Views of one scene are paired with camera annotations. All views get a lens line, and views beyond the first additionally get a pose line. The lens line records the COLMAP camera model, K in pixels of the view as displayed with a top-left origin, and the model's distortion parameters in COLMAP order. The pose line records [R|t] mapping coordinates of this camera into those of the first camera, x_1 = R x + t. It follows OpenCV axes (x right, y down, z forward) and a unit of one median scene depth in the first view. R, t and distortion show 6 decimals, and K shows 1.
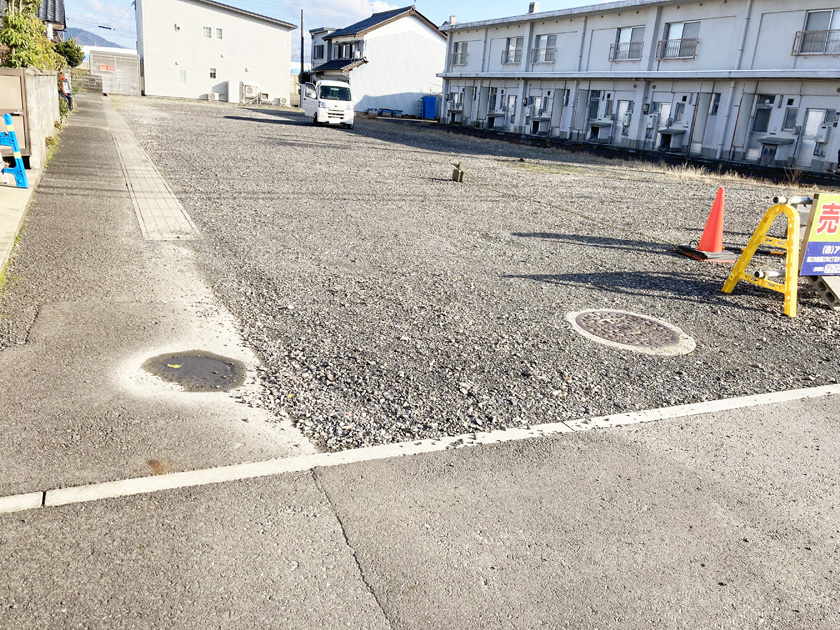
lens RADIAL K [[672.2, 0, 424.6], [0, 672.2, 308.3], [0, 0, 1]] dist [0.016683, -0.004445]
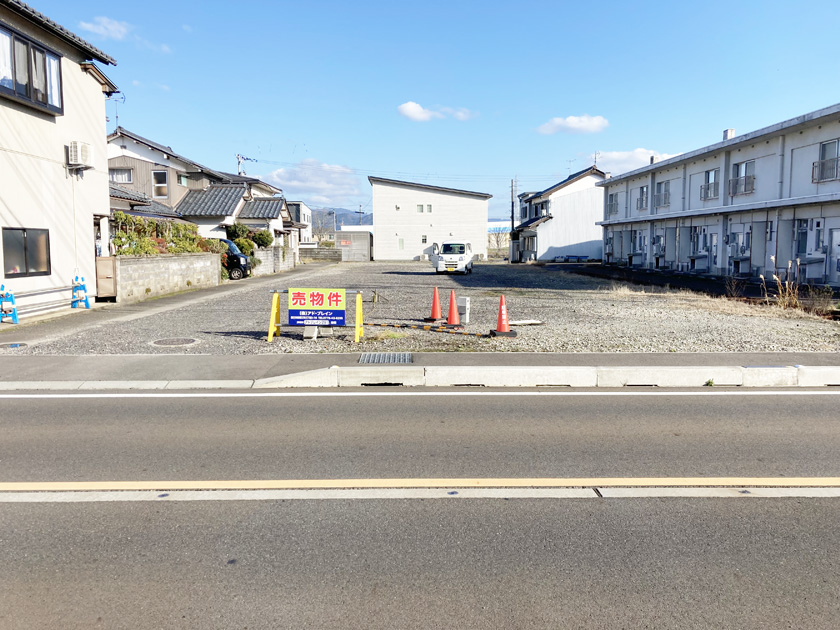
lens RADIAL K [[672.2, 0, 415.7], [0, 672.2, 315.9], [0, 0, 1]] dist [0.016683, -0.004445]
pose [[0.910968, -0.038889, -0.410639, 0.196986], [-0.046697, 0.979421, -0.196349, 0.035791], [0.409824, 0.198044, 0.890406, -0.084332]]
